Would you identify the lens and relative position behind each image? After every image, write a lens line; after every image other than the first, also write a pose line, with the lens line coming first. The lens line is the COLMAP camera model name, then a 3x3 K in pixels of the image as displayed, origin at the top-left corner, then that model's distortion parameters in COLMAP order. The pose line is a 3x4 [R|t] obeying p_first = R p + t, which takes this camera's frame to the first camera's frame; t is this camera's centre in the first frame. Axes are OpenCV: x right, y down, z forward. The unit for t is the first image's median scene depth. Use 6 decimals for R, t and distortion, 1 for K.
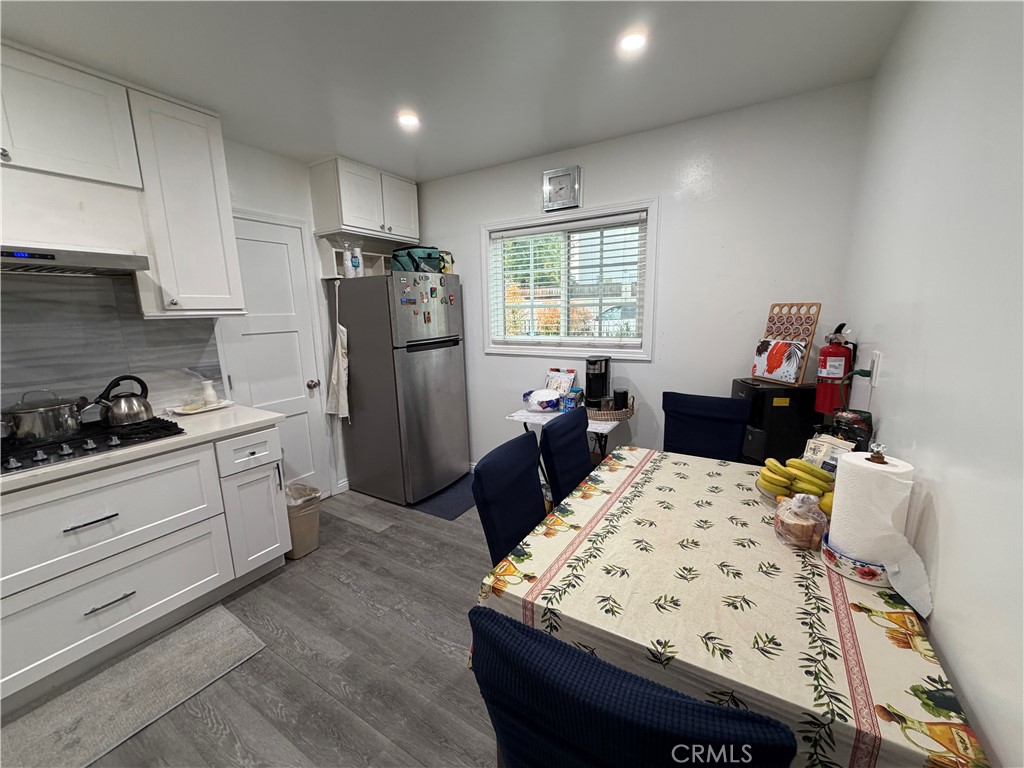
lens RADIAL K [[408.3, 0, 508.9], [0, 408.3, 384.0], [0, 0, 1]] dist [-0.000836, 0.000166]
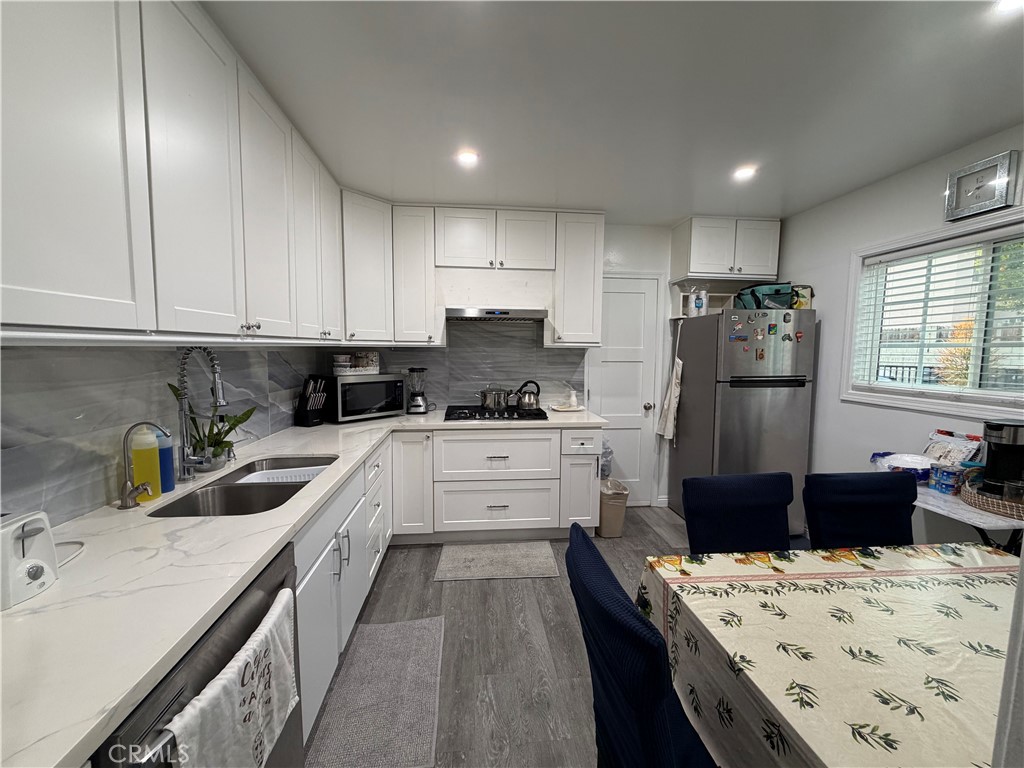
lens RADIAL K [[408.3, 0, 508.9], [0, 408.3, 384.0], [0, 0, 1]] dist [-0.000836, 0.000166]
pose [[0.601373, 0.093388, -0.793492, 0.313372], [-0.165887, 0.986097, -0.009666, 0.022968], [0.781557, 0.137442, 0.608504, -0.078712]]
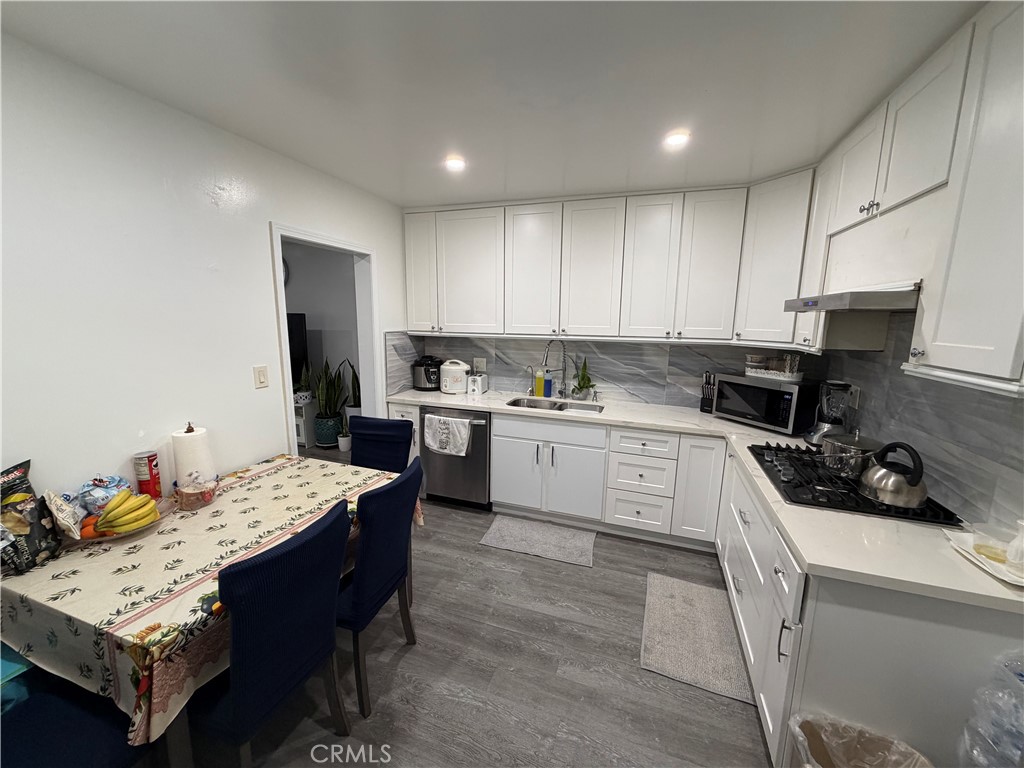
lens RADIAL K [[407.7, 0, 512.0], [0, 407.7, 384.0], [0, 0, 1]] dist [-0.001005, 0.000015]
pose [[-0.976760, 0.038737, -0.210806, -0.066859], [-0.036556, 0.939014, 0.341932, -0.339547], [0.211195, 0.341691, -0.915775, 1.428839]]
